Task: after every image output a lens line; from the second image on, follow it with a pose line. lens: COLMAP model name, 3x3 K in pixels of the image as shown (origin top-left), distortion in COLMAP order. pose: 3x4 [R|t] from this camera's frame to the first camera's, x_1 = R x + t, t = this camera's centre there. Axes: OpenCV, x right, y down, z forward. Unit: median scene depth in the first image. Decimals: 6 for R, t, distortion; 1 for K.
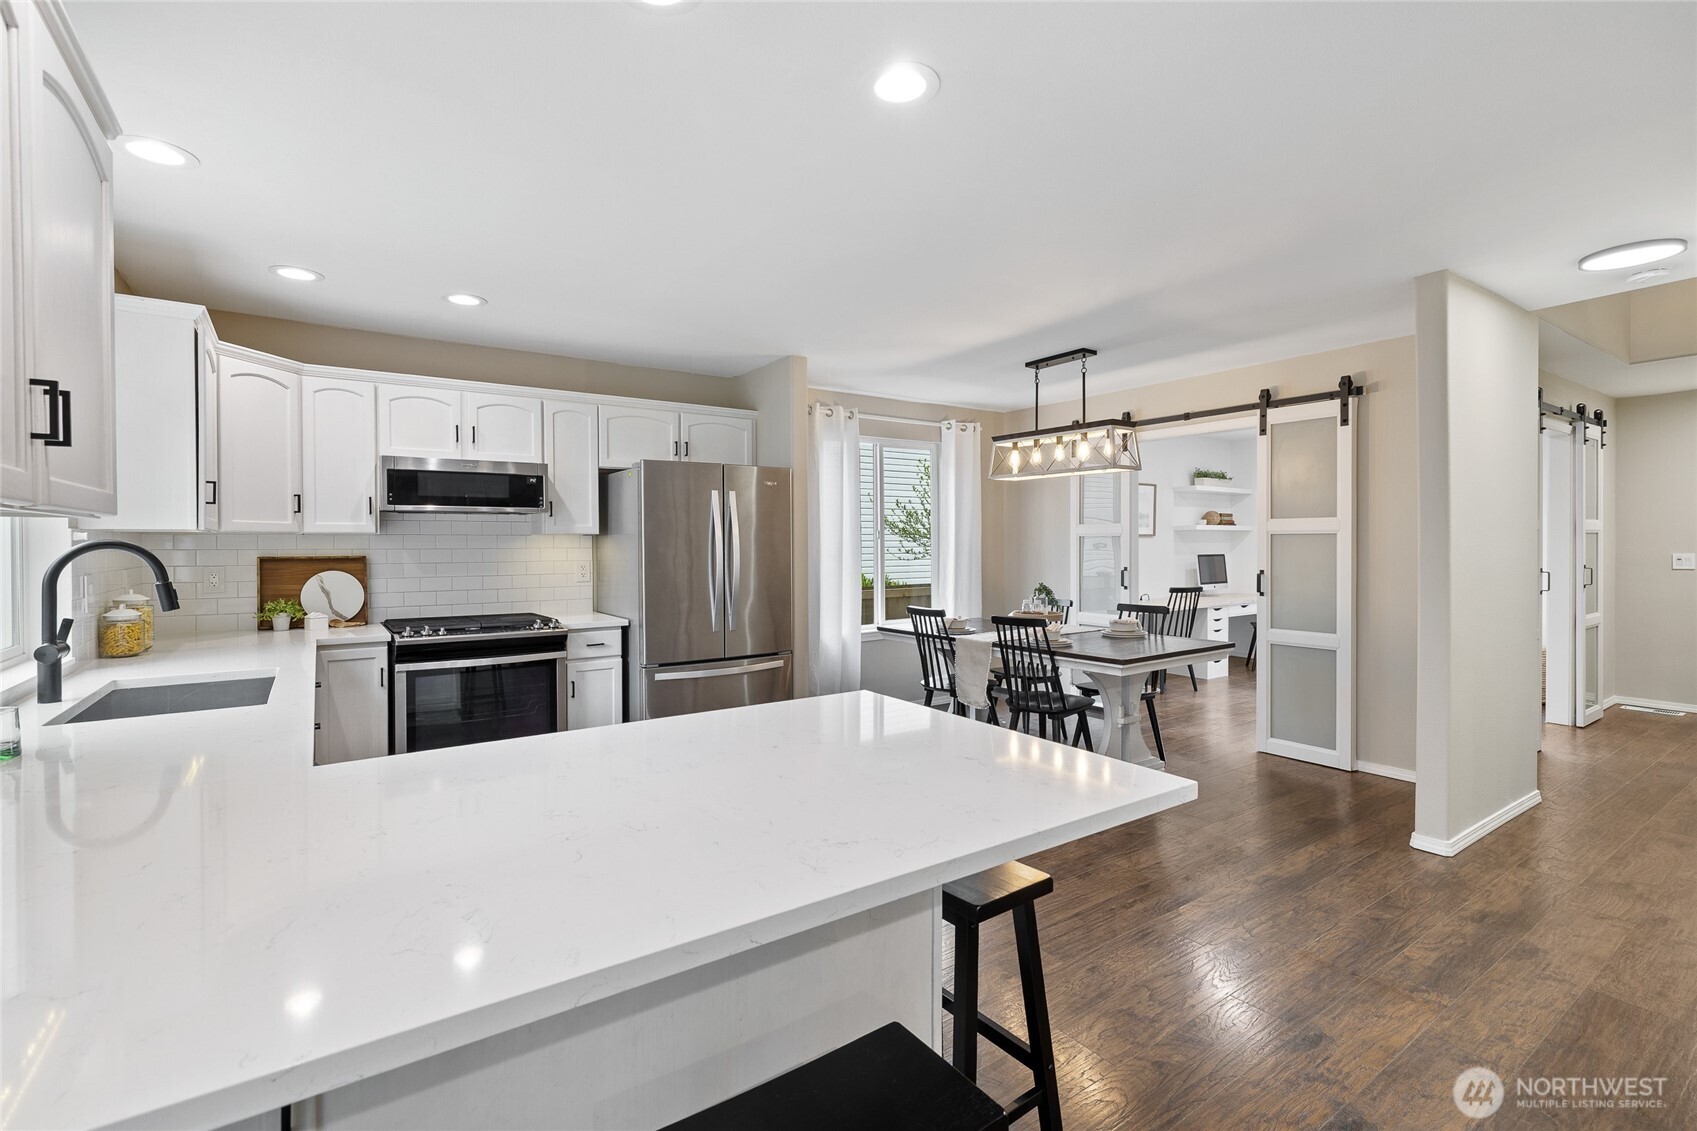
lens RADIAL K [[768.3, 0, 847.4], [0, 768.3, 547.2], [0, 0, 1]] dist [0.004823, -0.000550]
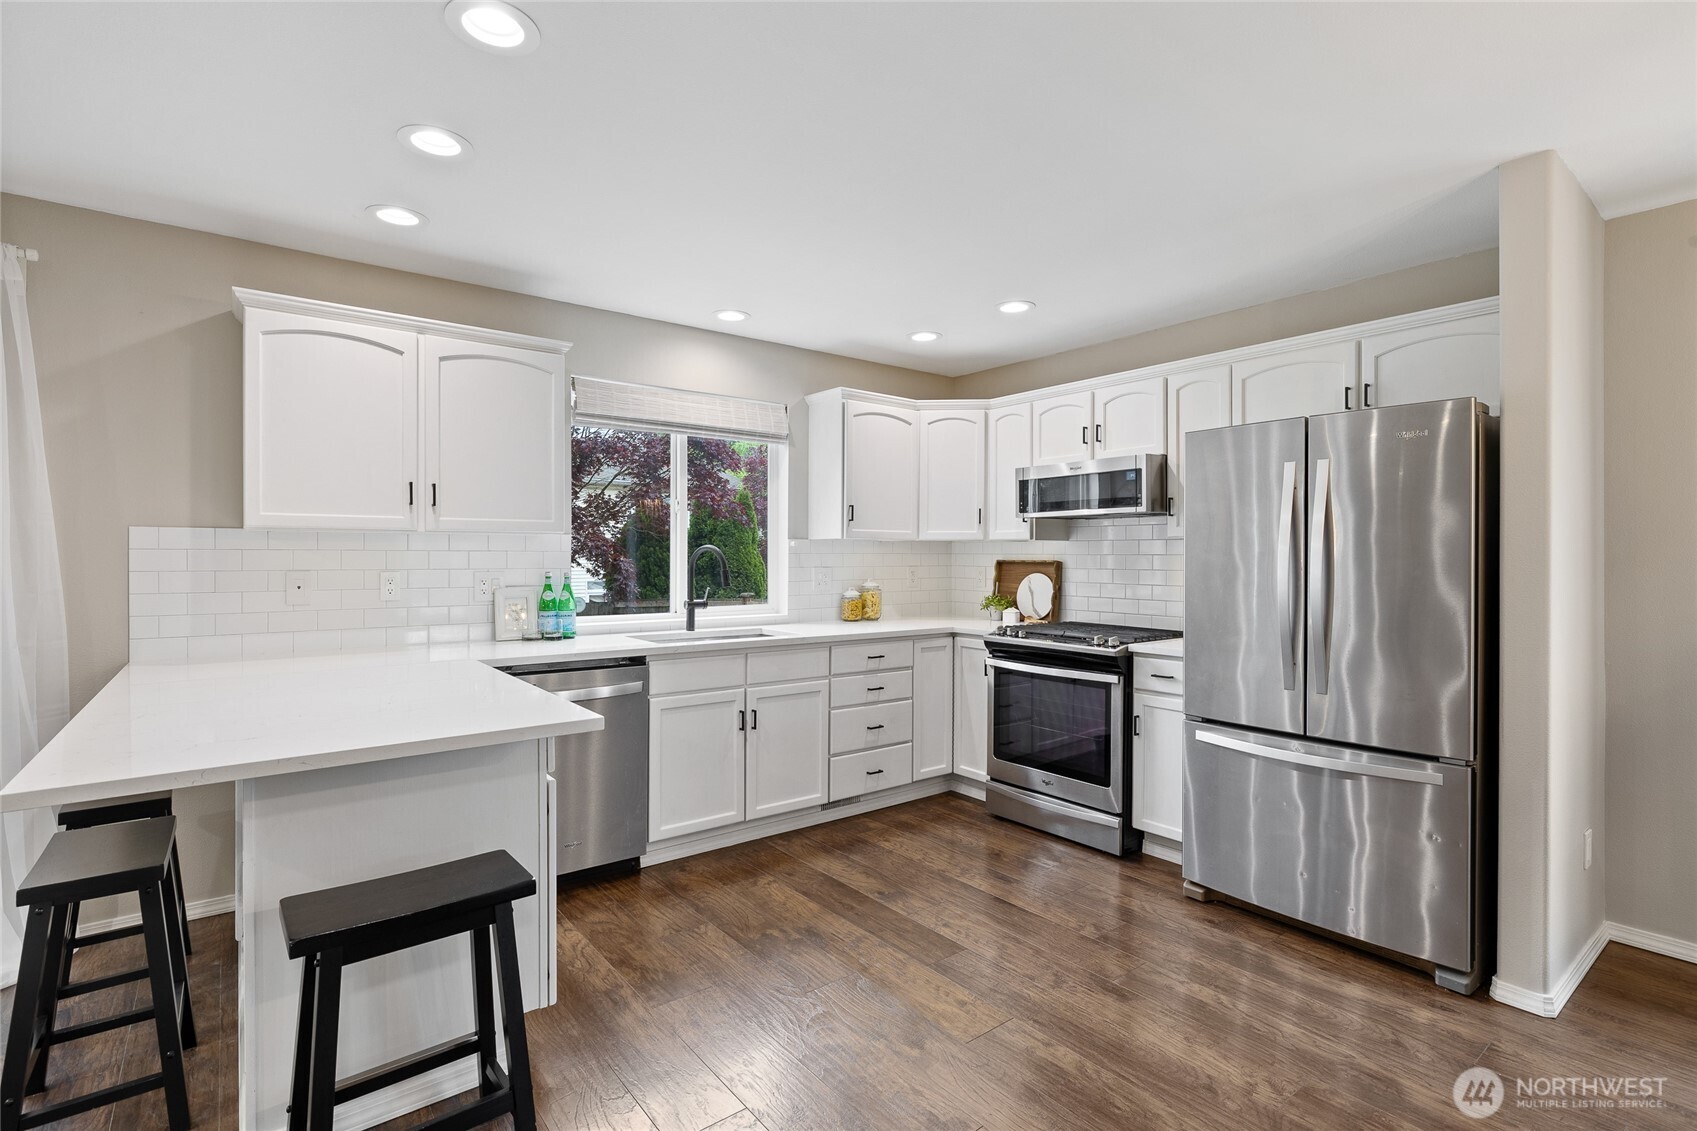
lens RADIAL K [[801.4, 0, 850.5], [0, 801.4, 565.2], [0, 0, 1]] dist [-0.005774, 0.001485]
pose [[0.060089, 0.015899, -0.998066, 0.490716], [-0.009833, 0.999834, 0.015335, 0.003369], [0.998145, 0.008892, 0.060235, 0.658333]]
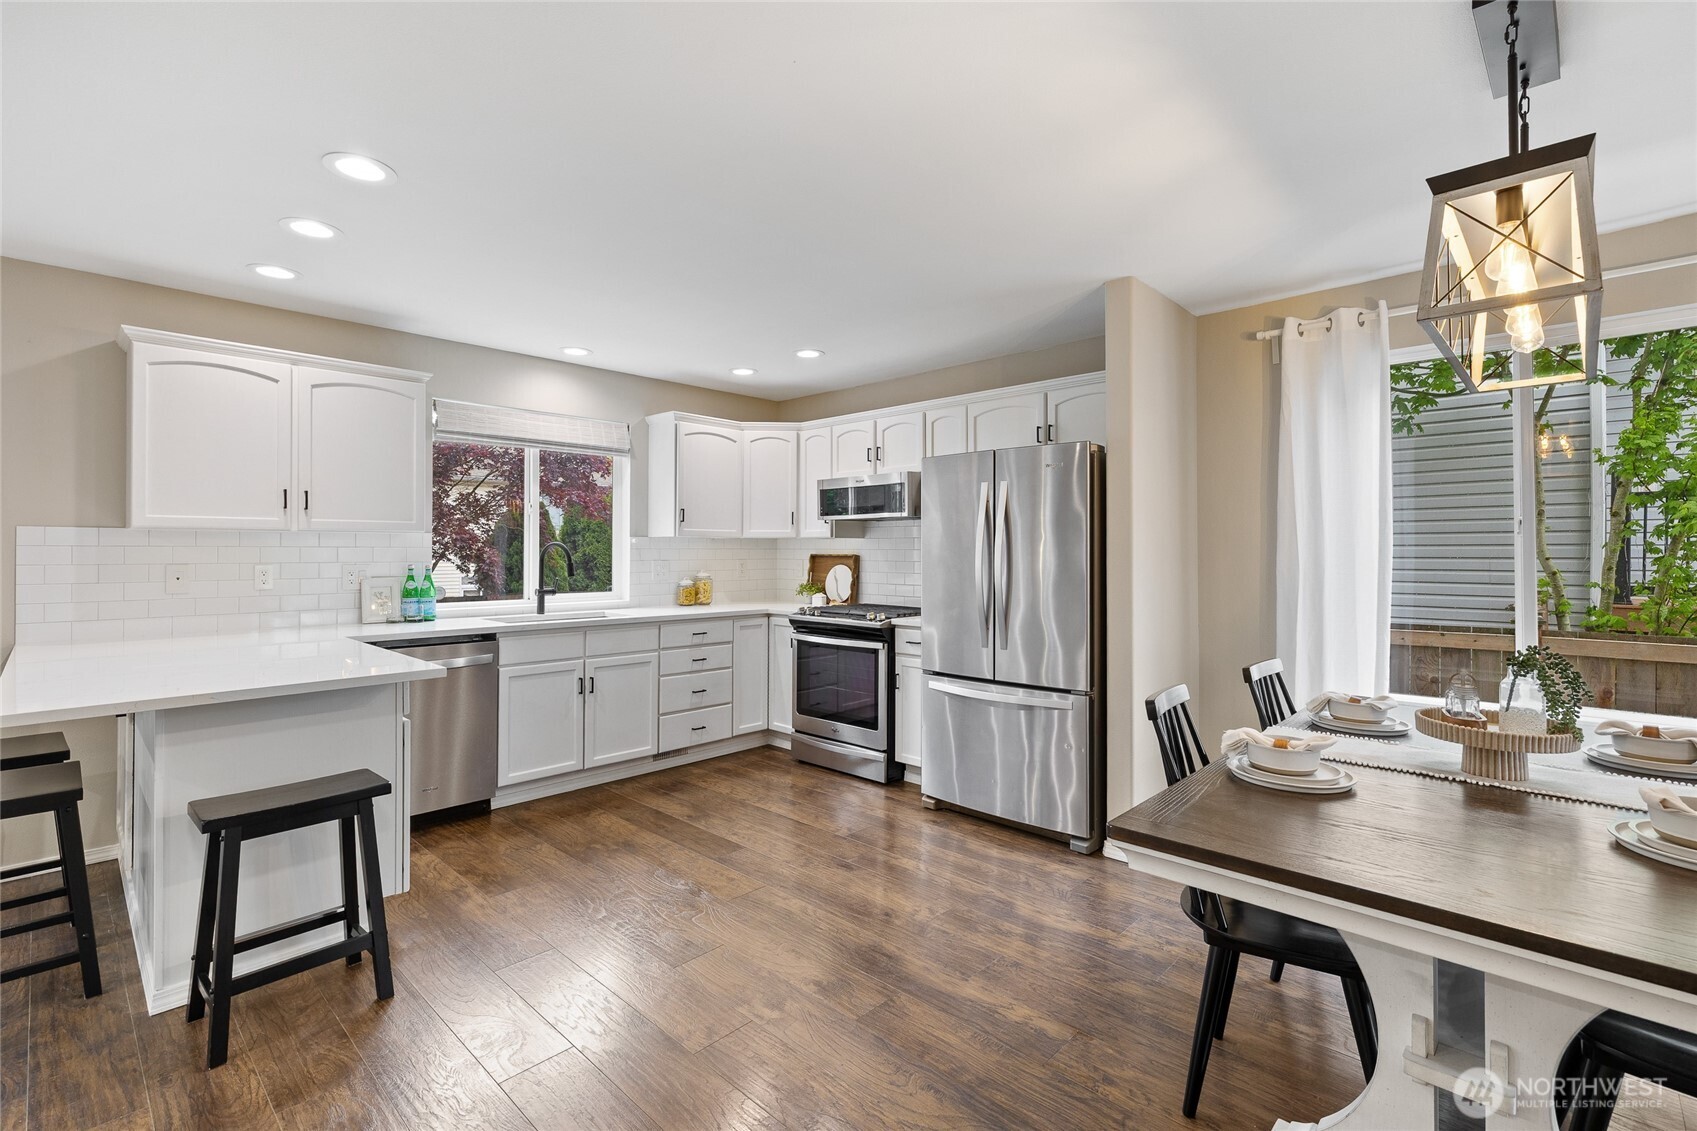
lens RADIAL K [[768.3, 0, 848.8], [0, 768.3, 550.1], [0, 0, 1]] dist [0.004823, -0.000550]
pose [[0.203621, 0.002866, -0.979046, 0.691489], [-0.008636, 0.999962, 0.001131, 0.002461], [0.979012, 0.008225, 0.203638, 0.734979]]
